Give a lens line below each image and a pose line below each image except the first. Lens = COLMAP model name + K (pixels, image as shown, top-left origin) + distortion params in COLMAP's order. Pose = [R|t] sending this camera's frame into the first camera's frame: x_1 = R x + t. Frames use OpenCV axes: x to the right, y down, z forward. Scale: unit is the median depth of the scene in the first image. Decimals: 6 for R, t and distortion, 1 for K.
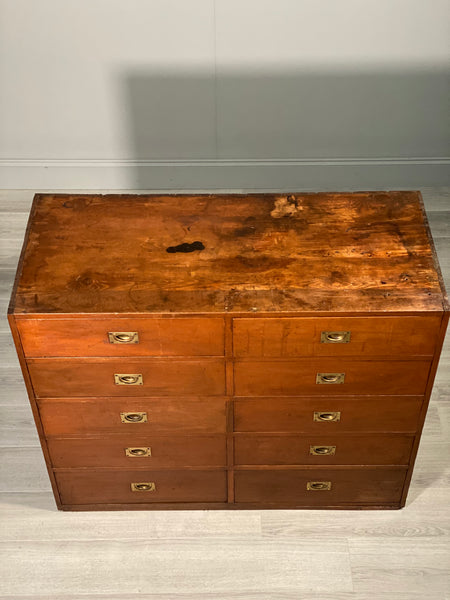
lens RADIAL K [[891.8, 0, 225.0], [0, 891.8, 300.0], [0, 0, 1]] dist [0.110740, -0.002189]
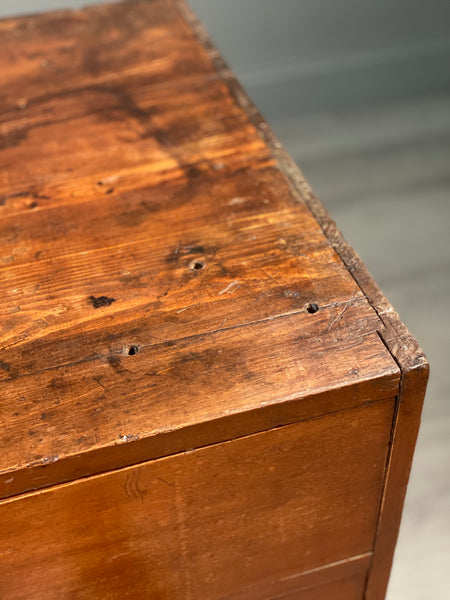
lens RADIAL K [[891.8, 0, 225.0], [0, 891.8, 300.0], [0, 0, 1]] dist [0.110740, -0.002189]
pose [[0.953951, -0.205246, 0.218750, 0.152654], [0.217122, 0.975638, -0.031438, -0.005888], [-0.206968, 0.077485, 0.975274, 0.752898]]
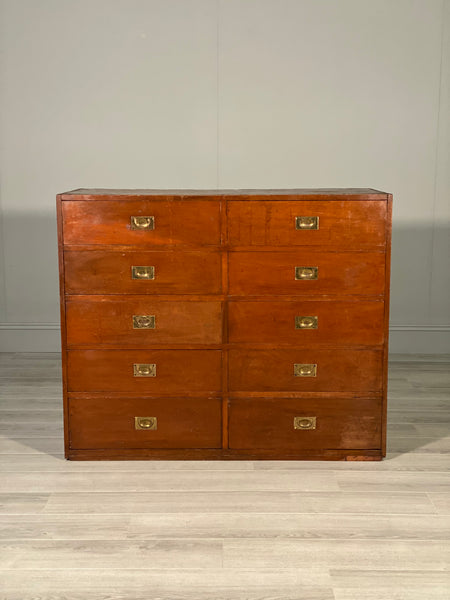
lens RADIAL K [[891.8, 0, 225.0], [0, 891.8, 300.0], [0, 0, 1]] dist [0.110740, -0.002189]
pose [[0.999944, 0.009189, -0.005273, 0.012483], [-0.010534, 0.809633, -0.586842, 0.852507], [-0.001123, 0.586865, 0.809684, 0.022117]]
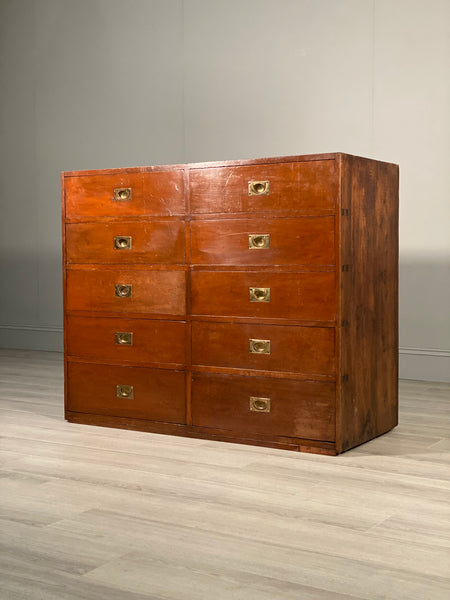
lens RADIAL K [[891.8, 0, 225.0], [0, 891.8, 300.0], [0, 0, 1]] dist [0.110740, -0.002189]
pose [[0.847444, 0.032947, -0.529861, 0.708333], [-0.379892, 0.734816, -0.561897, 0.825116], [0.370838, 0.677466, 0.635232, 0.296903]]
